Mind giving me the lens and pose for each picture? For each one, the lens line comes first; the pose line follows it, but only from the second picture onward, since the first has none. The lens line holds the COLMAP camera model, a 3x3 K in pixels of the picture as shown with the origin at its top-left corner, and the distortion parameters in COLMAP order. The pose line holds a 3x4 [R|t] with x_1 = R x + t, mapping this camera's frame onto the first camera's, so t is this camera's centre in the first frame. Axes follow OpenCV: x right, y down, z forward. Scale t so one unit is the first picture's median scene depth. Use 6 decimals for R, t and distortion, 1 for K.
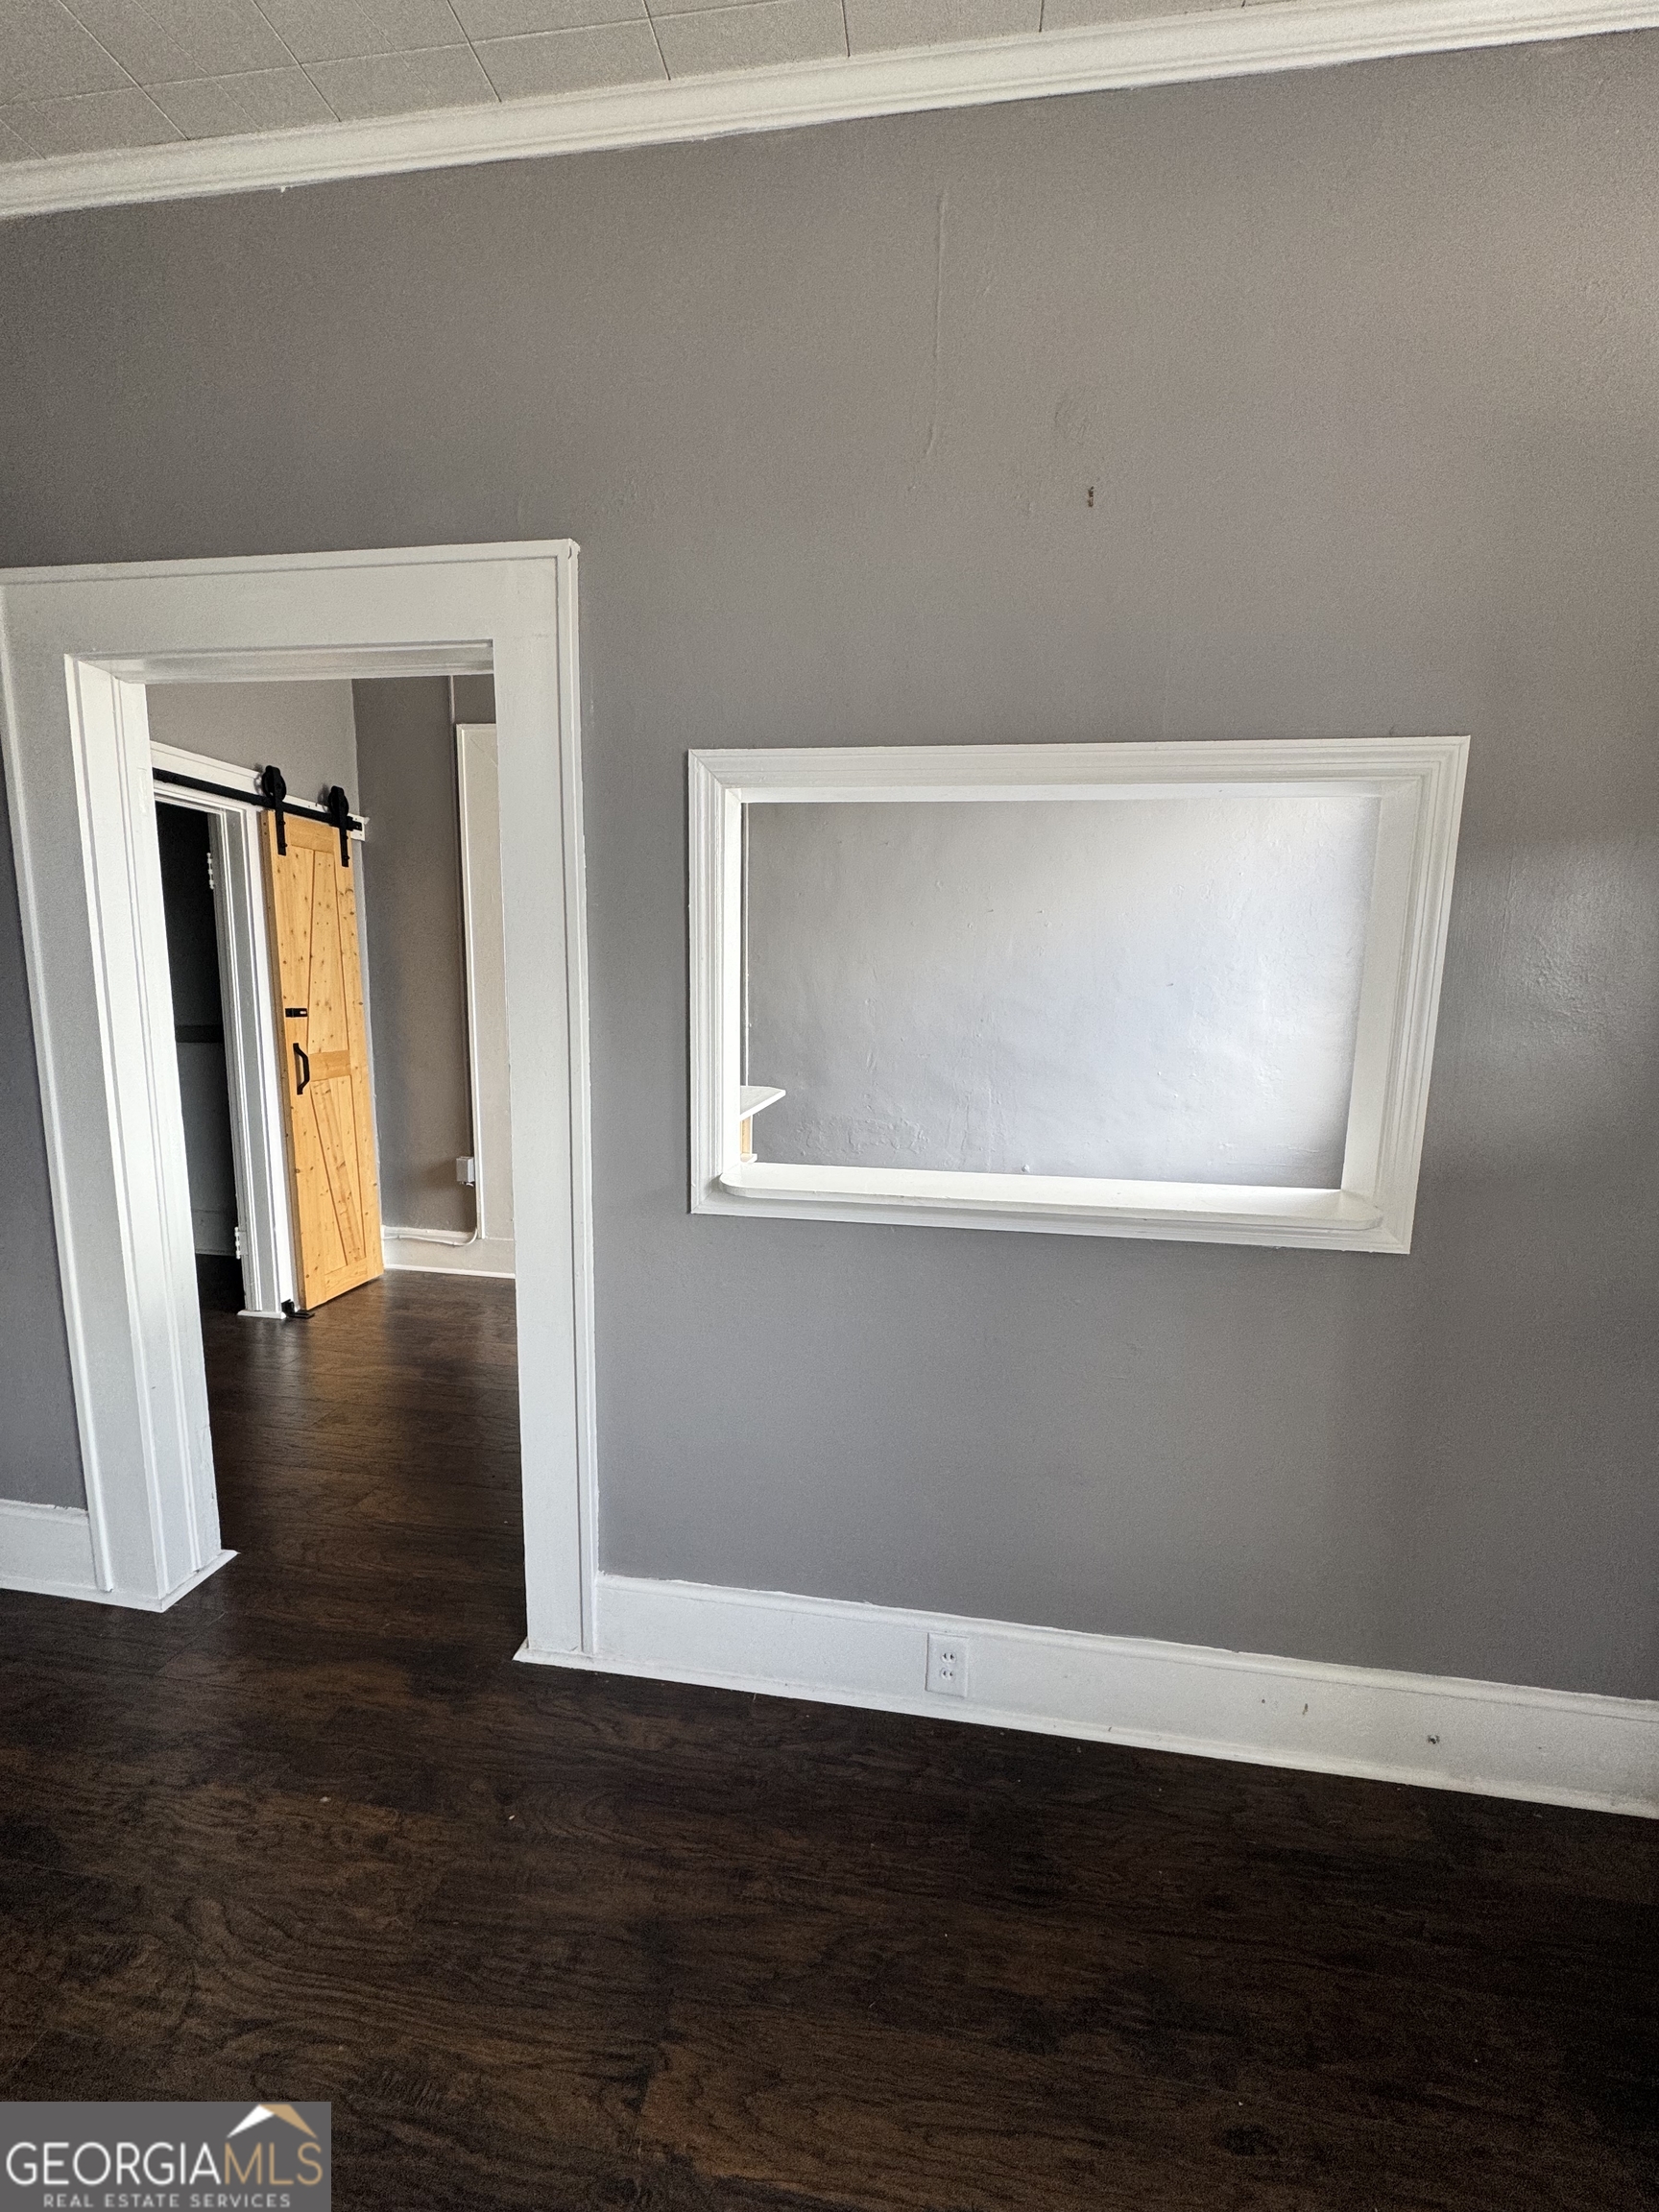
lens RADIAL K [[878.1, 0, 830.8], [0, 878.1, 1111.3], [0, 0, 1]] dist [-0.000212, 0.000073]
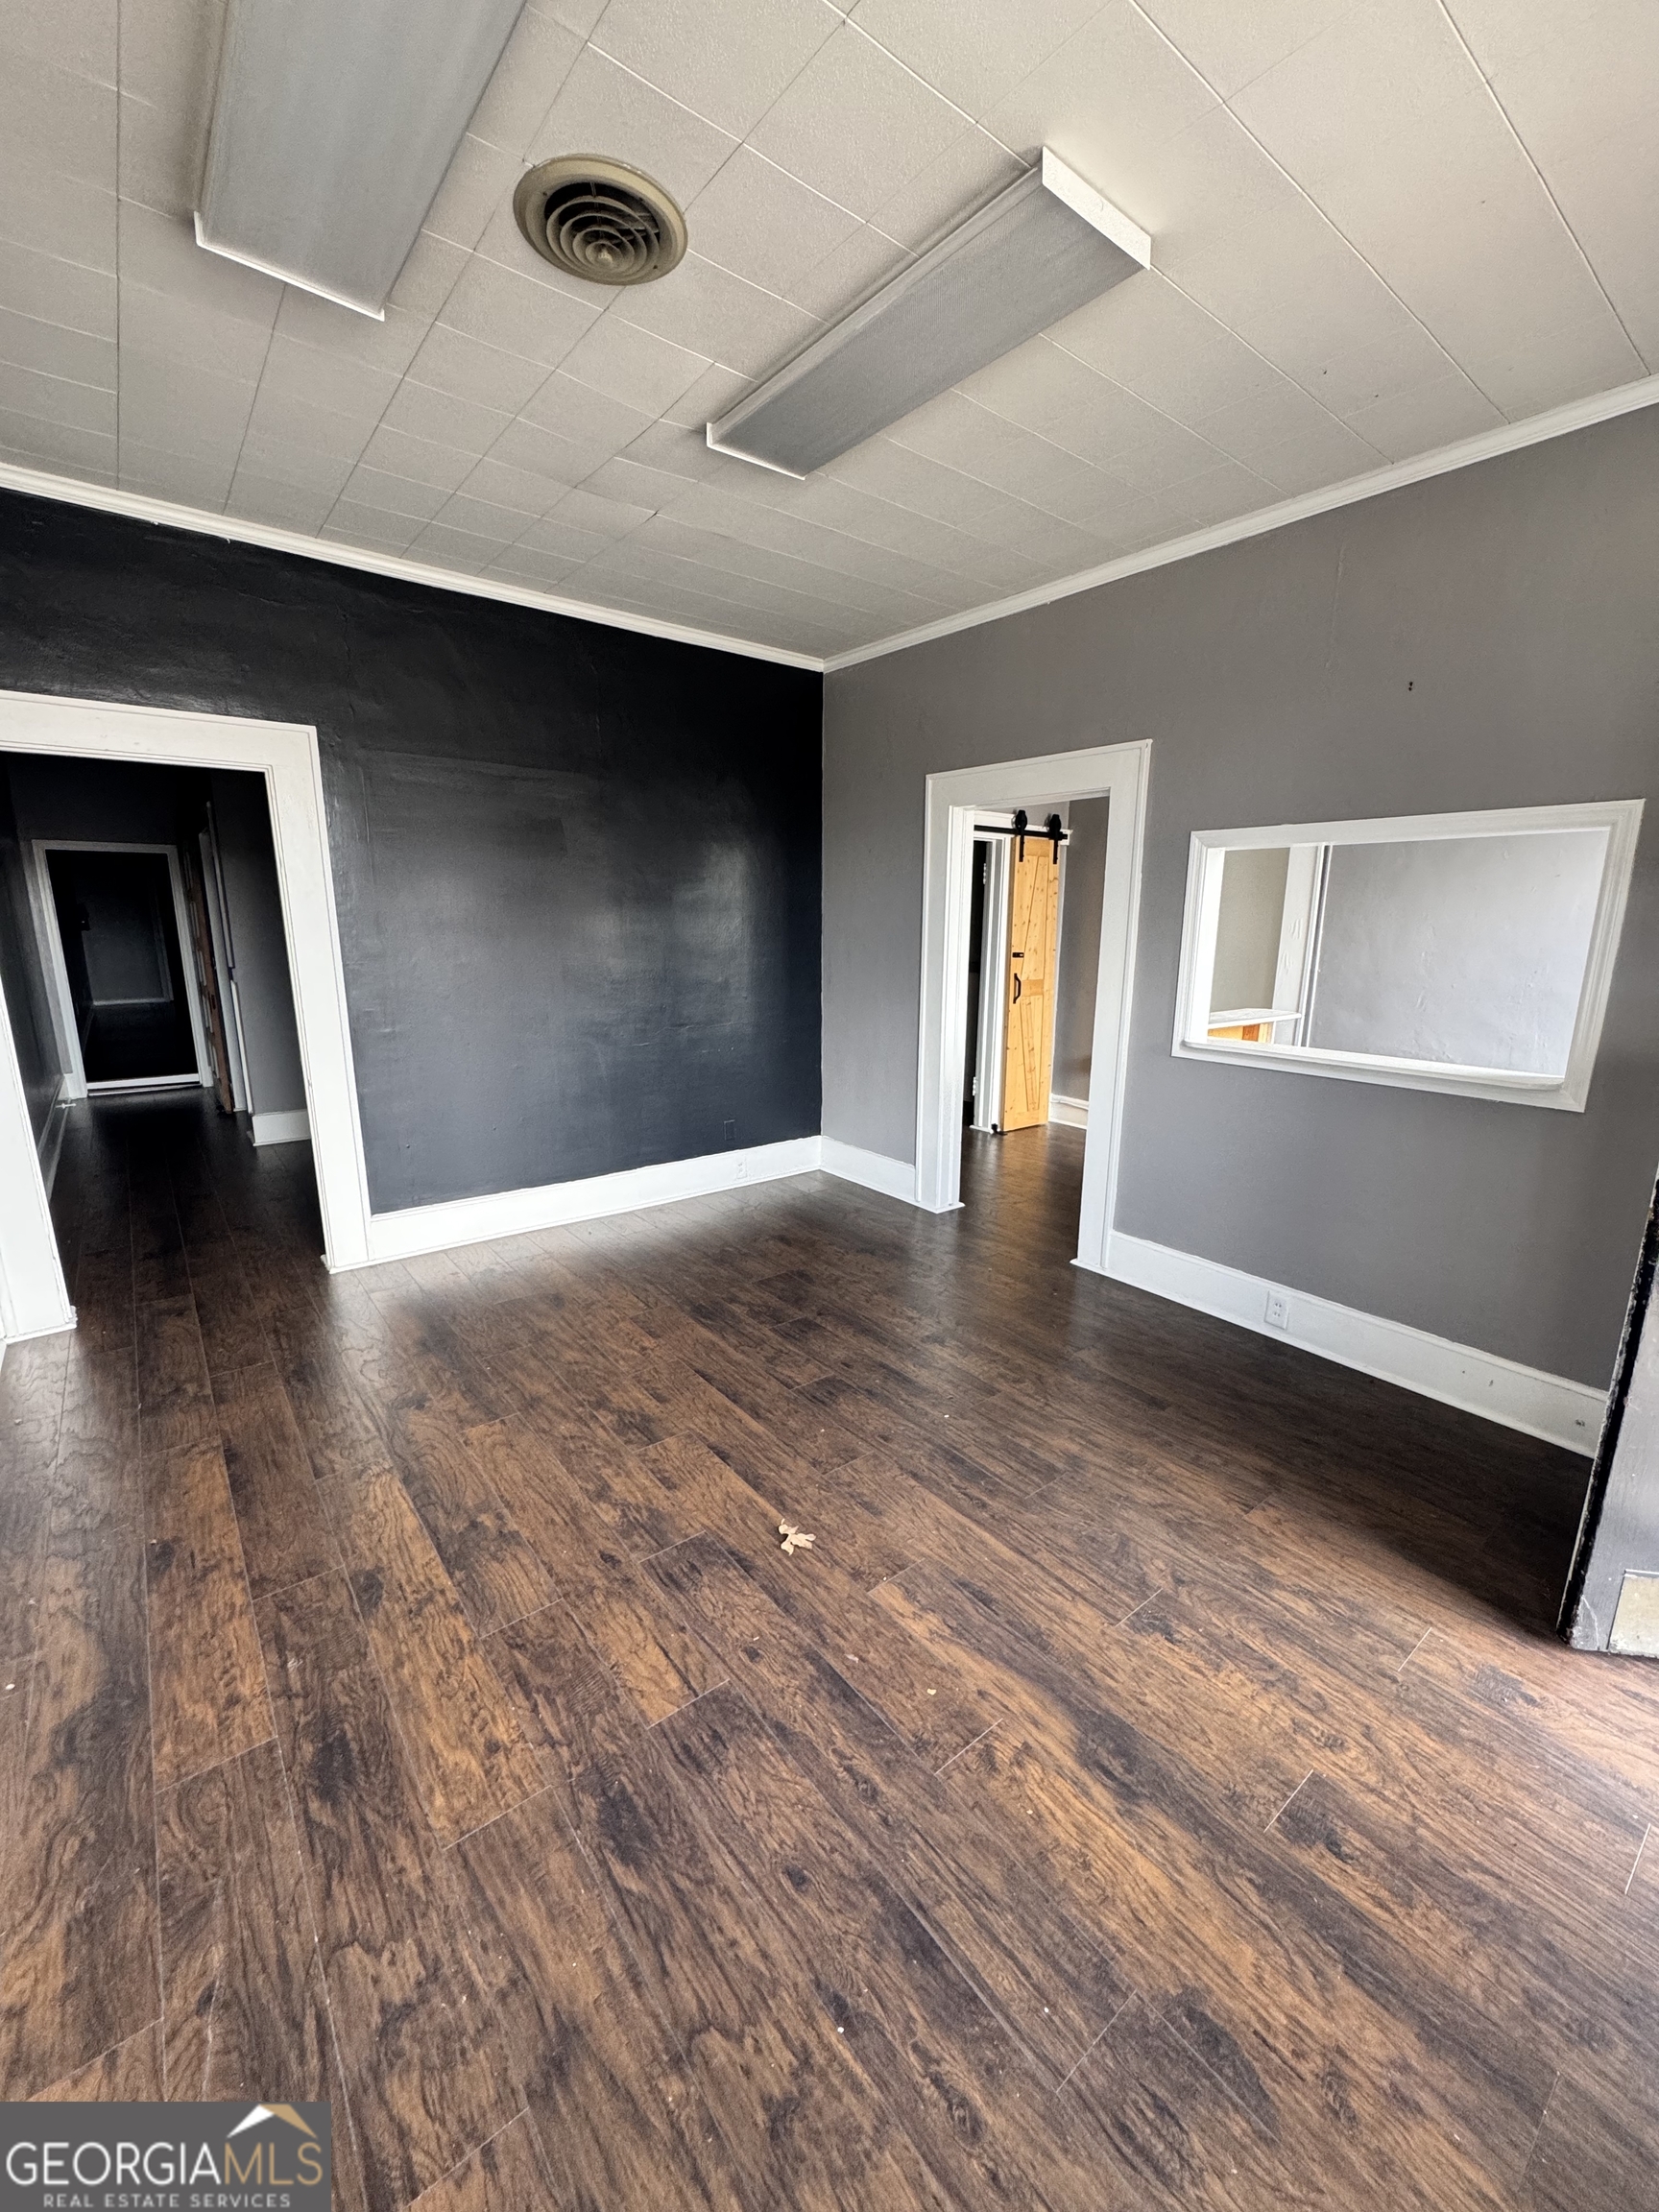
lens RADIAL K [[878.1, 0, 828.0], [0, 878.1, 1108.8], [0, 0, 1]] dist [-0.000212, 0.000073]
pose [[0.725328, 0.132326, -0.675565, 0.313712], [-0.092190, 0.991183, 0.095166, 0.054954], [0.682202, -0.006746, 0.731133, -0.498299]]
